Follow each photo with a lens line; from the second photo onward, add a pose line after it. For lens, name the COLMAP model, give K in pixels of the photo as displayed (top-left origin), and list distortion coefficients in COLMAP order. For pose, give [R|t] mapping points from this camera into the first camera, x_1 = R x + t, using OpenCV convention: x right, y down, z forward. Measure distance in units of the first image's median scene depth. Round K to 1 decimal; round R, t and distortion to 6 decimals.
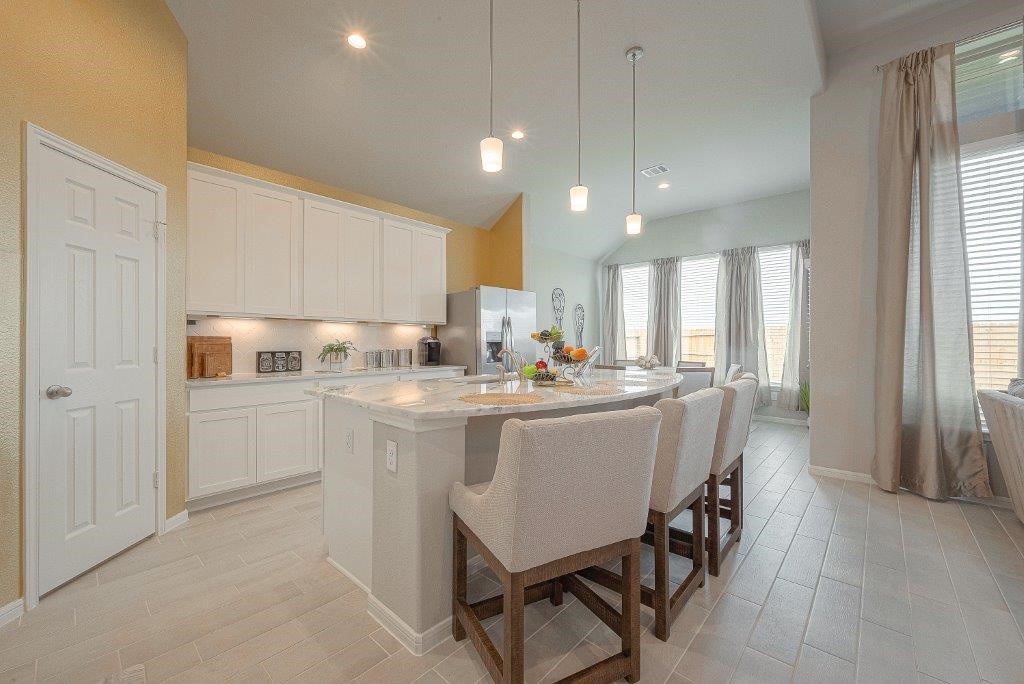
lens RADIAL K [[403.6, 0, 508.4], [0, 403.6, 340.2], [0, 0, 1]] dist [-0.000848, 0.000358]
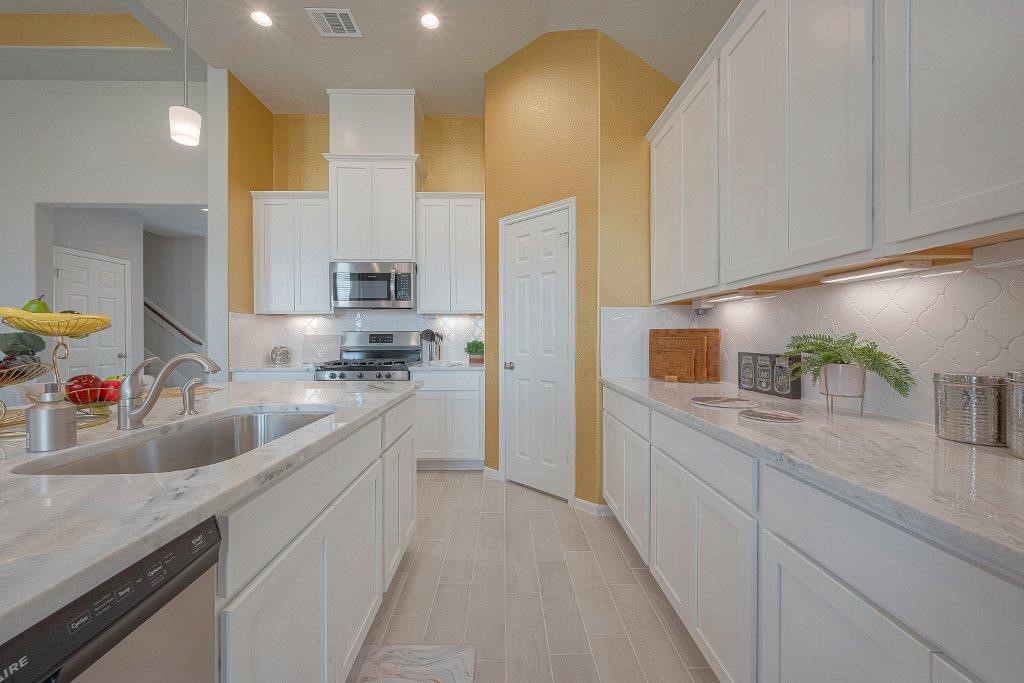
lens RADIAL K [[403.6, 0, 513.1], [0, 403.6, 339.1], [0, 0, 1]] dist [-0.000848, 0.000358]
pose [[-0.714606, 0.001837, -0.699525, 0.031581], [0.003010, 0.999995, -0.000449, 0.007312], [0.699521, -0.002426, -0.714608, 1.066171]]
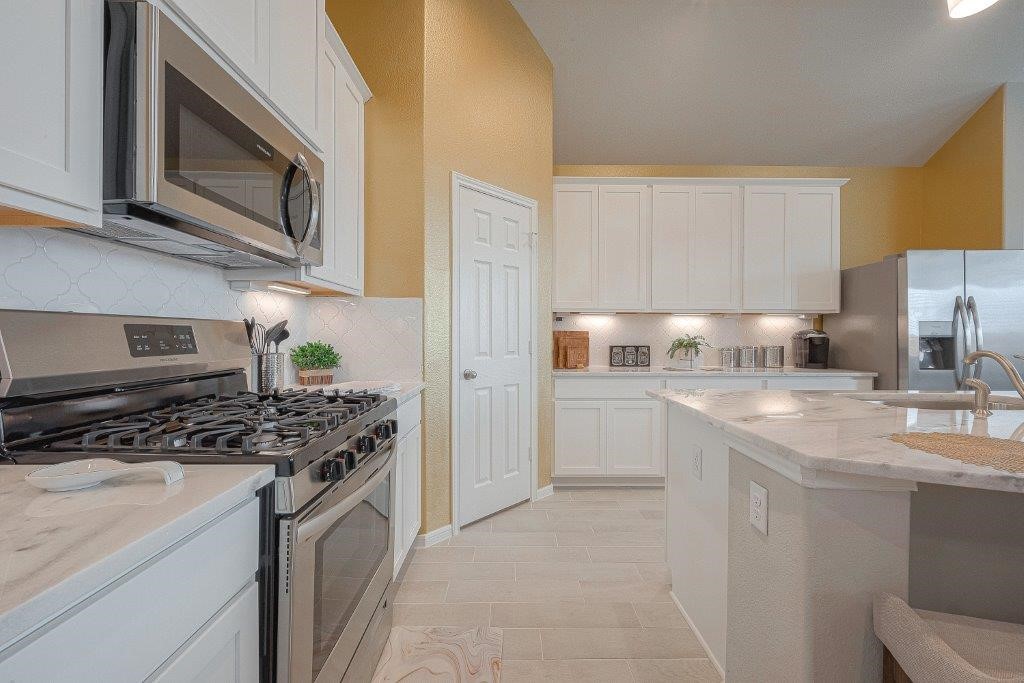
lens RADIAL K [[403.6, 0, 514.2], [0, 403.6, 338.5], [0, 0, 1]] dist [-0.000848, 0.000358]
pose [[0.685718, 0.006577, -0.727838, -0.033118], [0.000095, 0.999958, 0.009126, 0.000314], [0.727867, -0.006327, 0.685689, 0.100714]]
